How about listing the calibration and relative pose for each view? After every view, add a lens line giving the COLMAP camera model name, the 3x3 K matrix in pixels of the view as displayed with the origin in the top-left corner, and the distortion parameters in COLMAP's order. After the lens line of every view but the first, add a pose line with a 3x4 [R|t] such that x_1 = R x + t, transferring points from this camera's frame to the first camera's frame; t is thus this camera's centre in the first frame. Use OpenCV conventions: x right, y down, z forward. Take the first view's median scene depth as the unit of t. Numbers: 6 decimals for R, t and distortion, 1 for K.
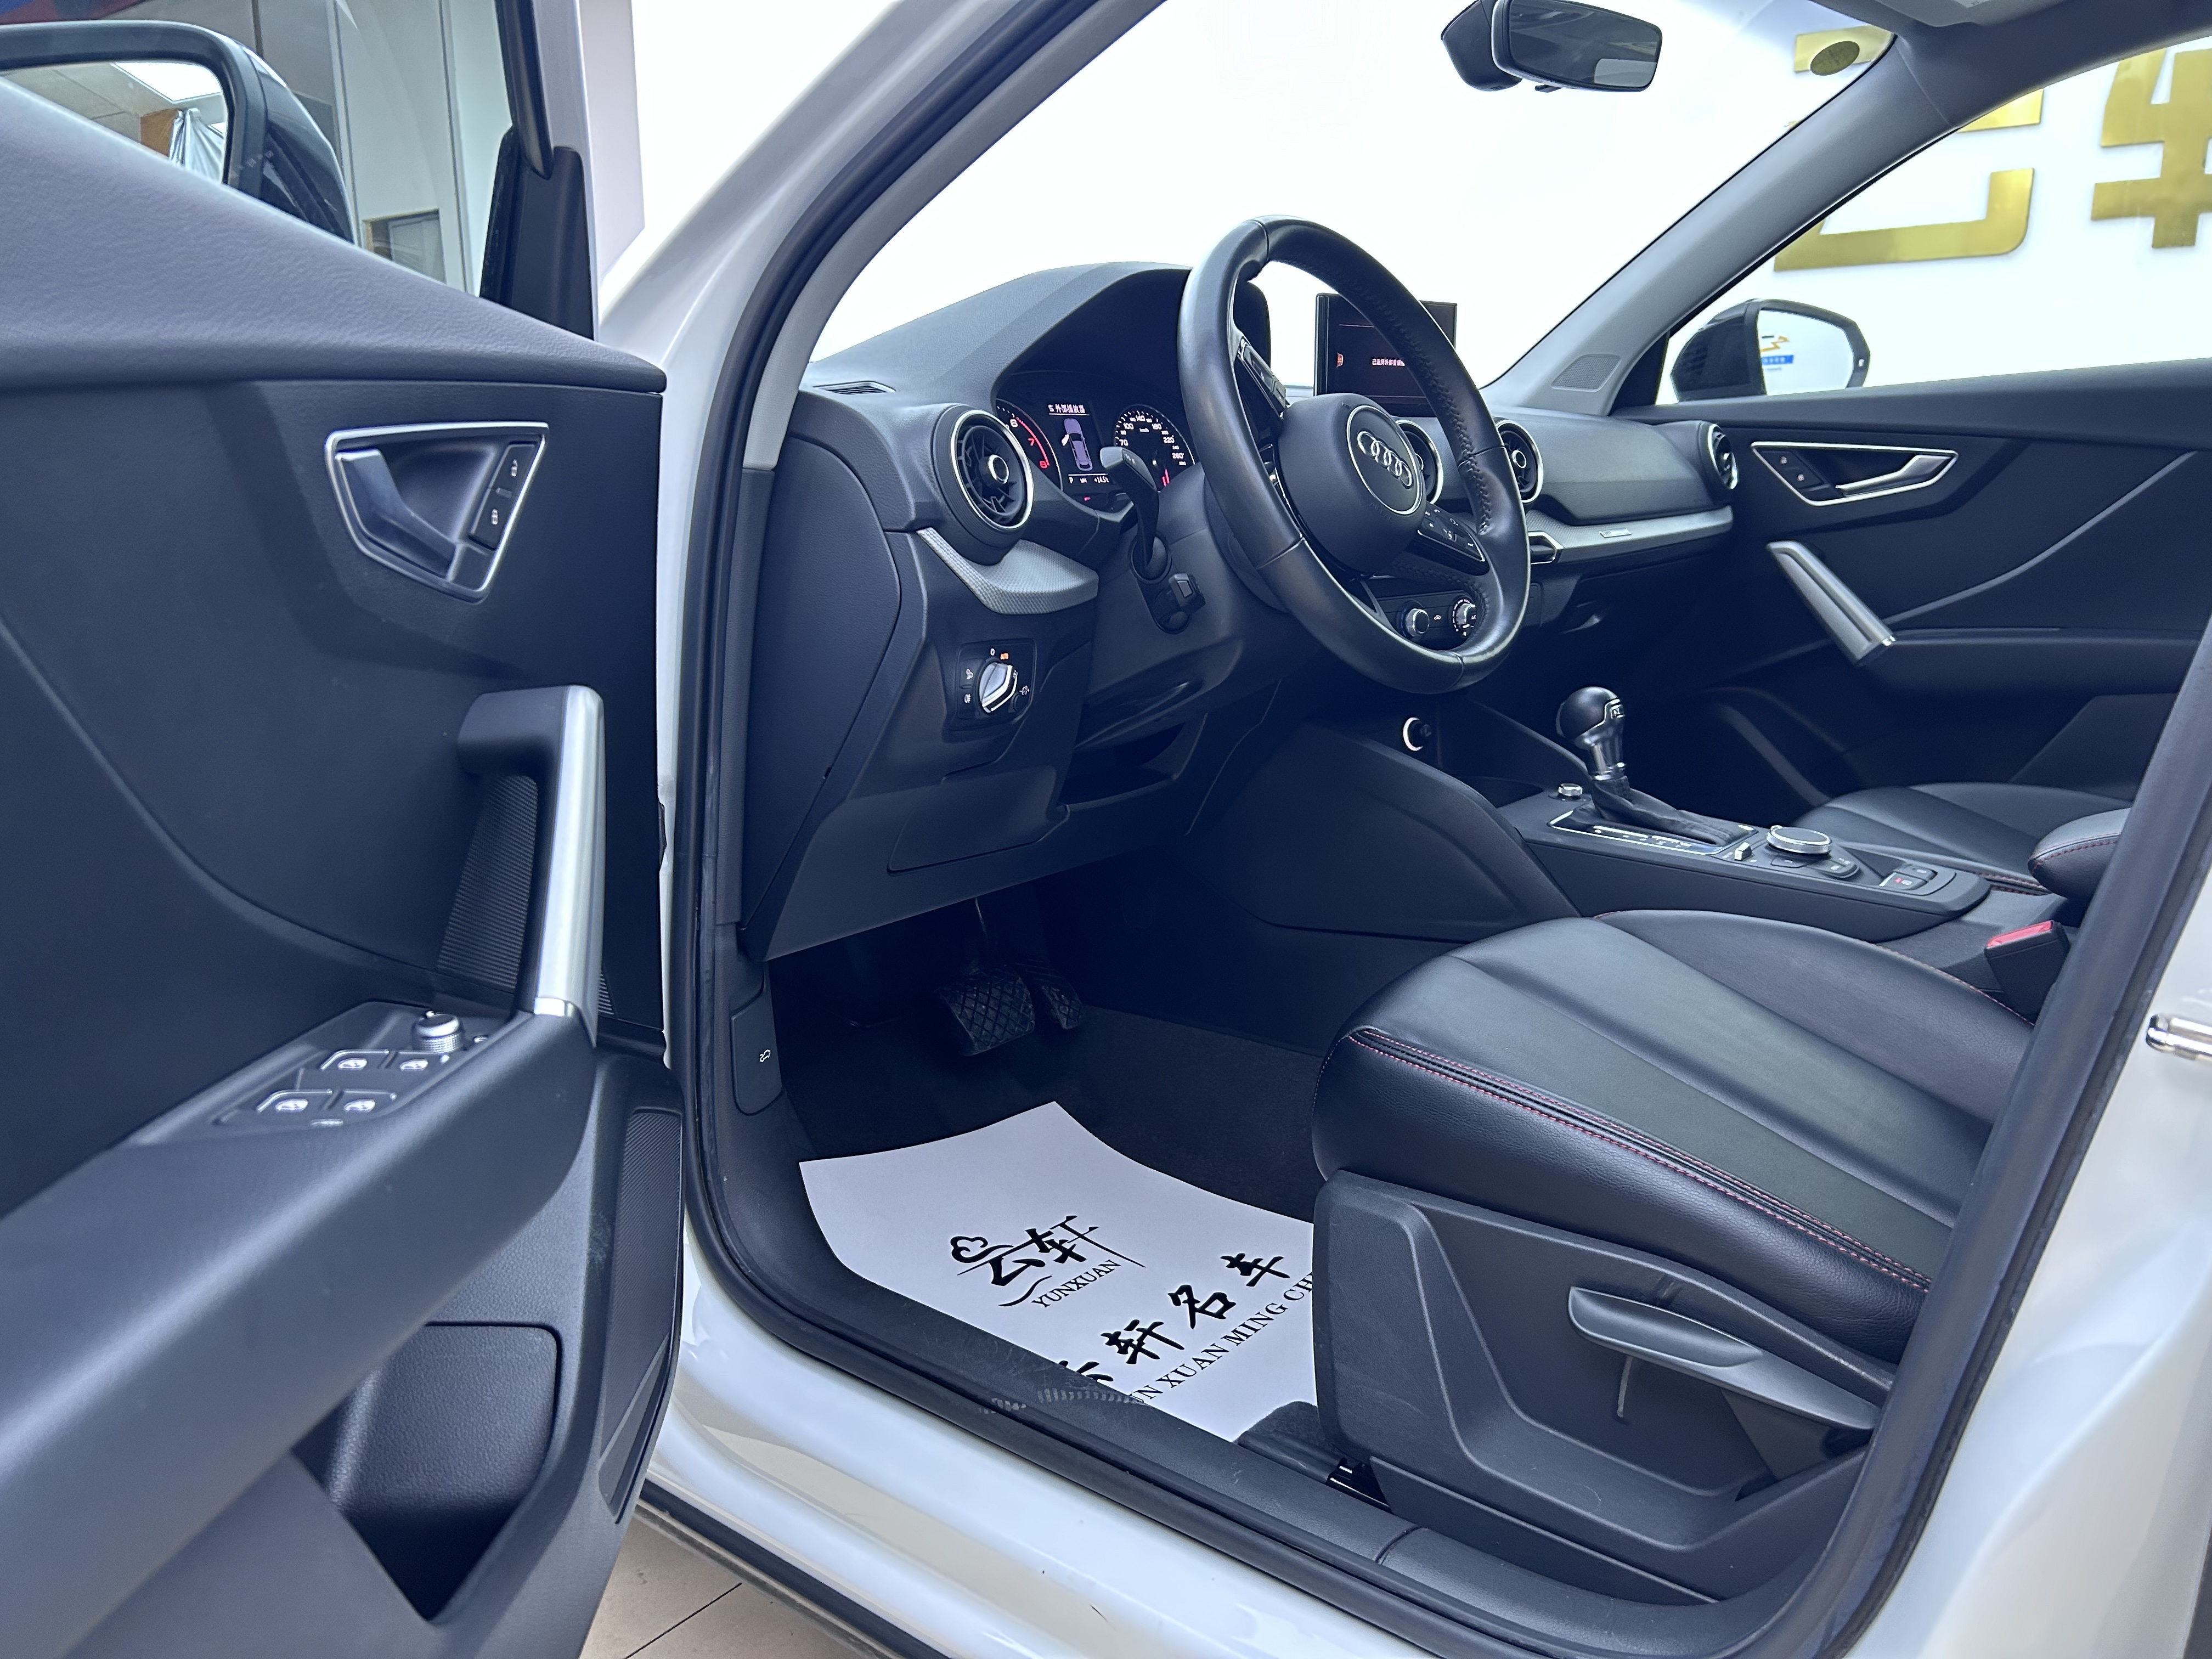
lens RADIAL K [[1675.7, 0, 1109.3], [0, 1675.7, 842.1], [0, 0, 1]] dist [0.065885, -0.079993]
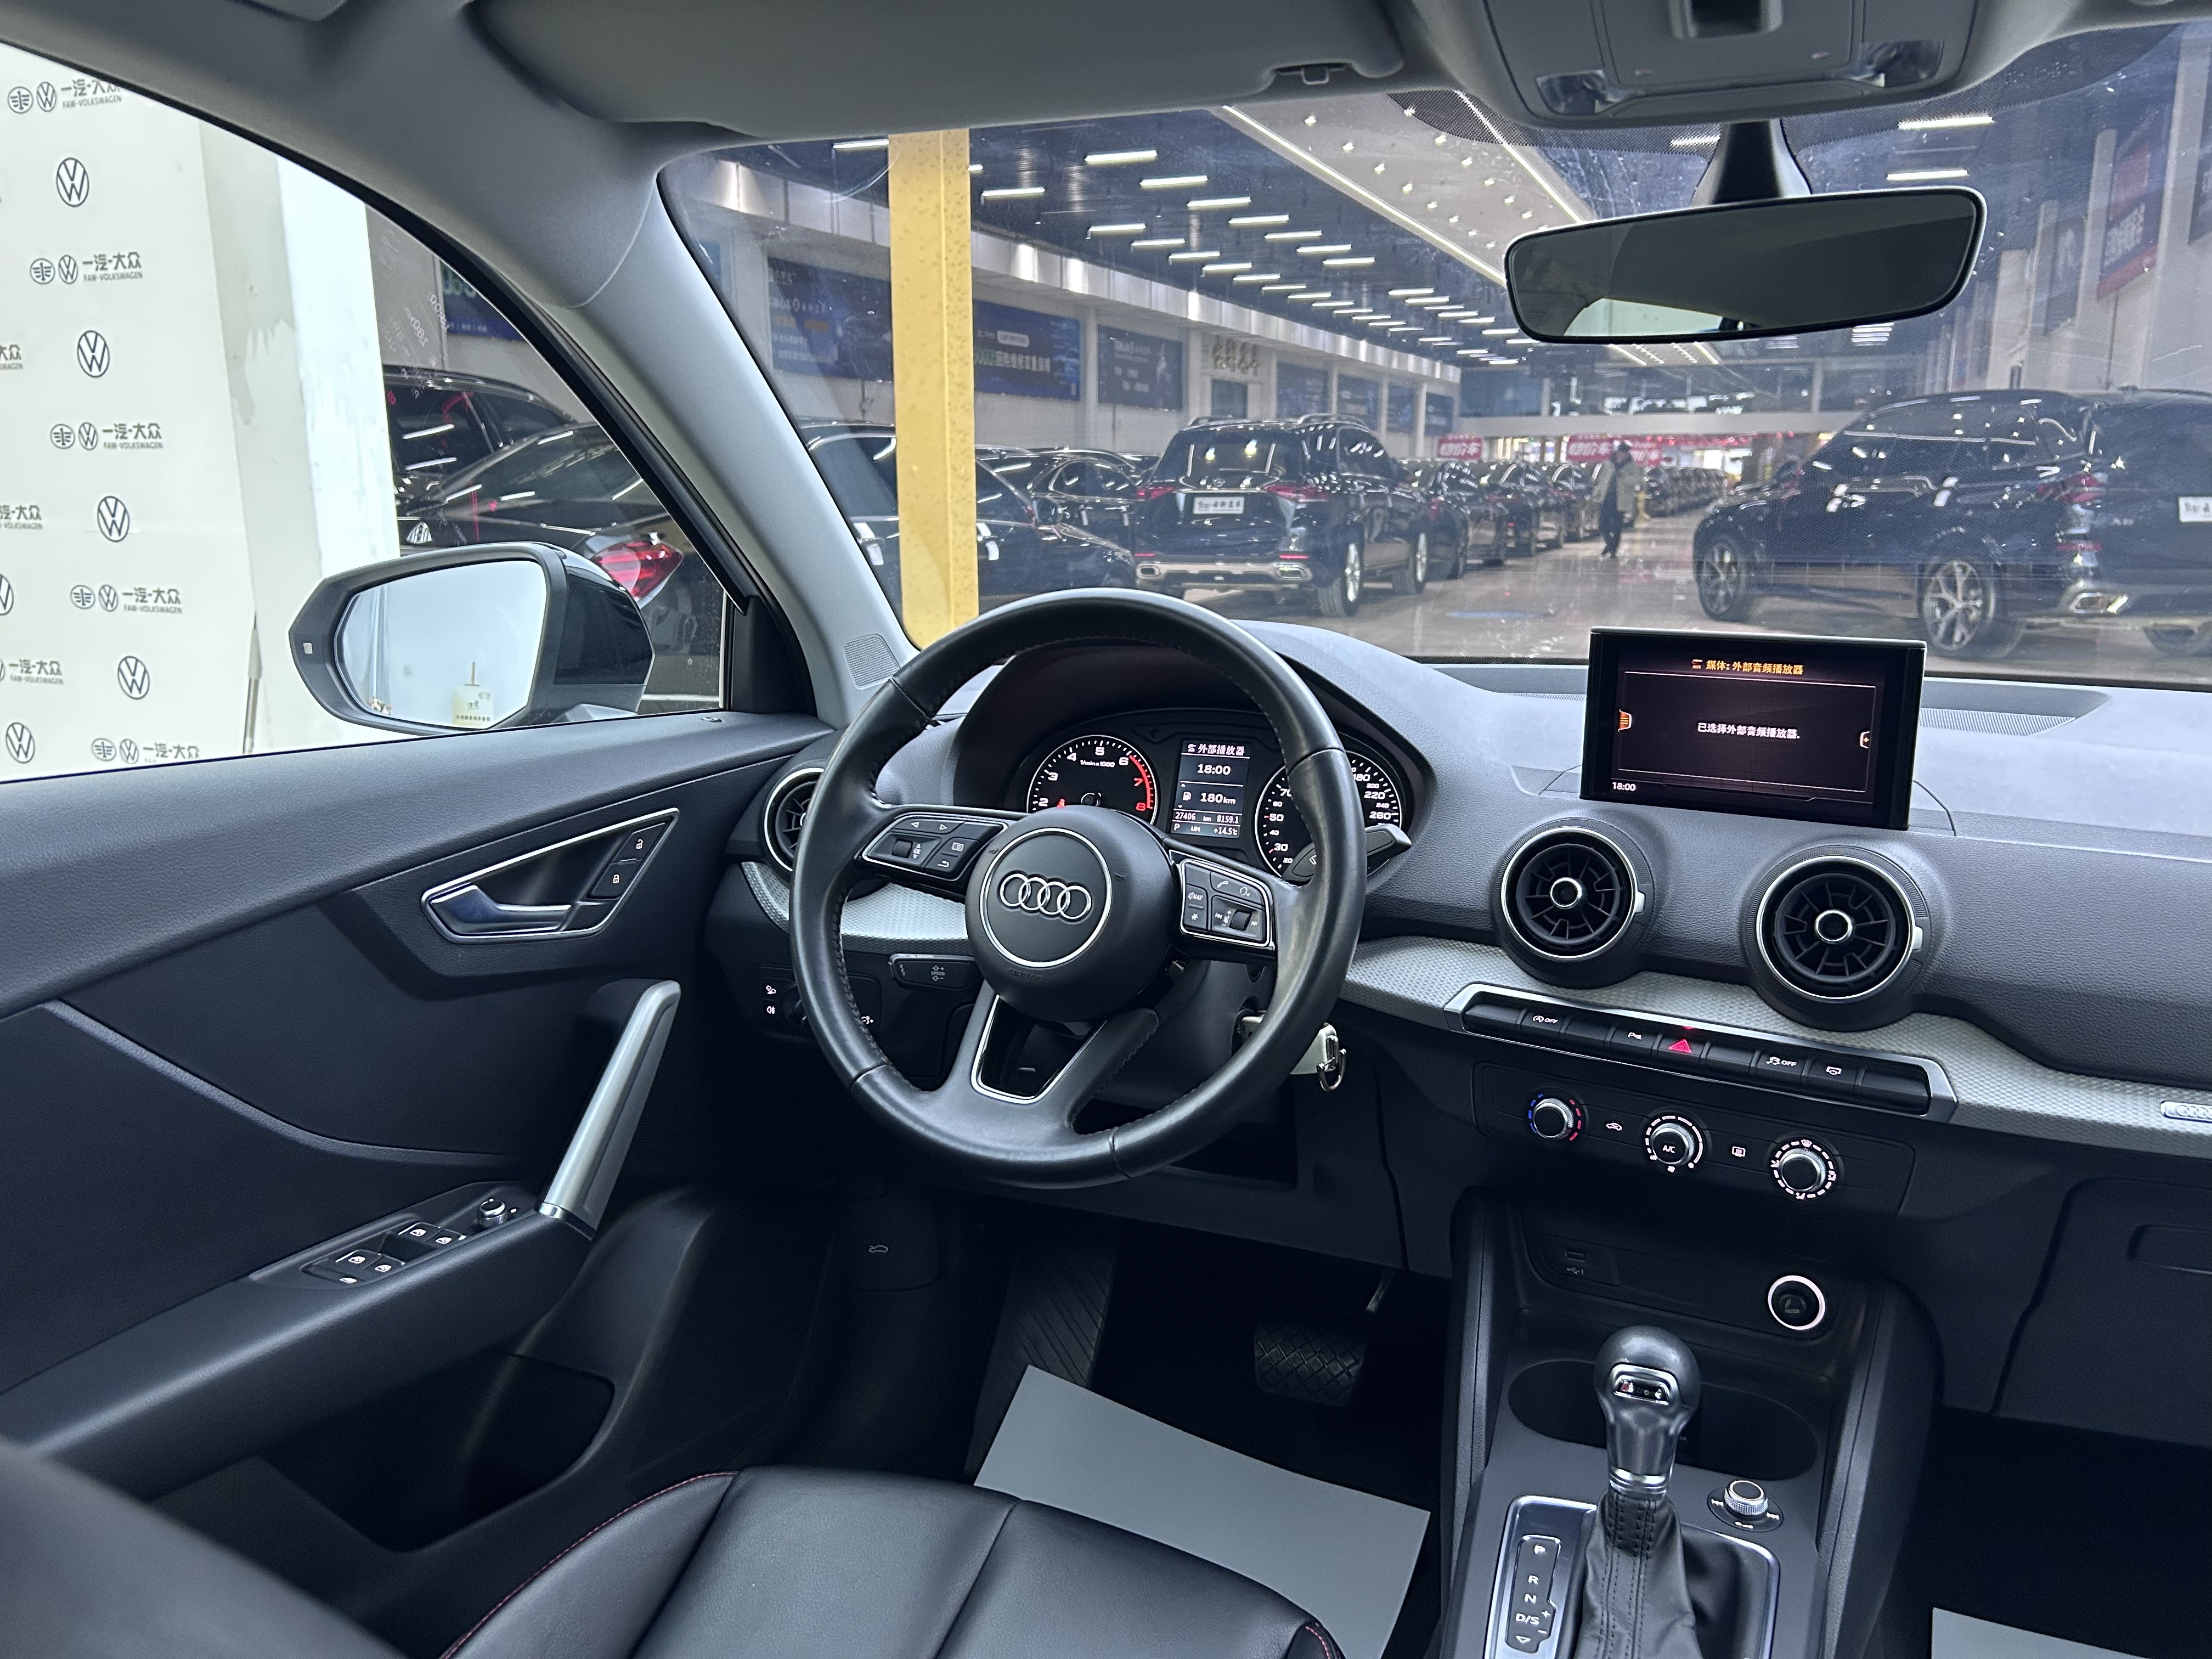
lens RADIAL K [[1675.7, 0, 1109.3], [0, 1675.7, 842.1], [0, 0, 1]] dist [0.065885, -0.079993]
pose [[0.279994, 0.204740, -0.937915, 0.582739], [-0.215636, 0.965440, 0.146376, -0.233447], [0.935470, 0.161264, 0.314467, 0.473143]]
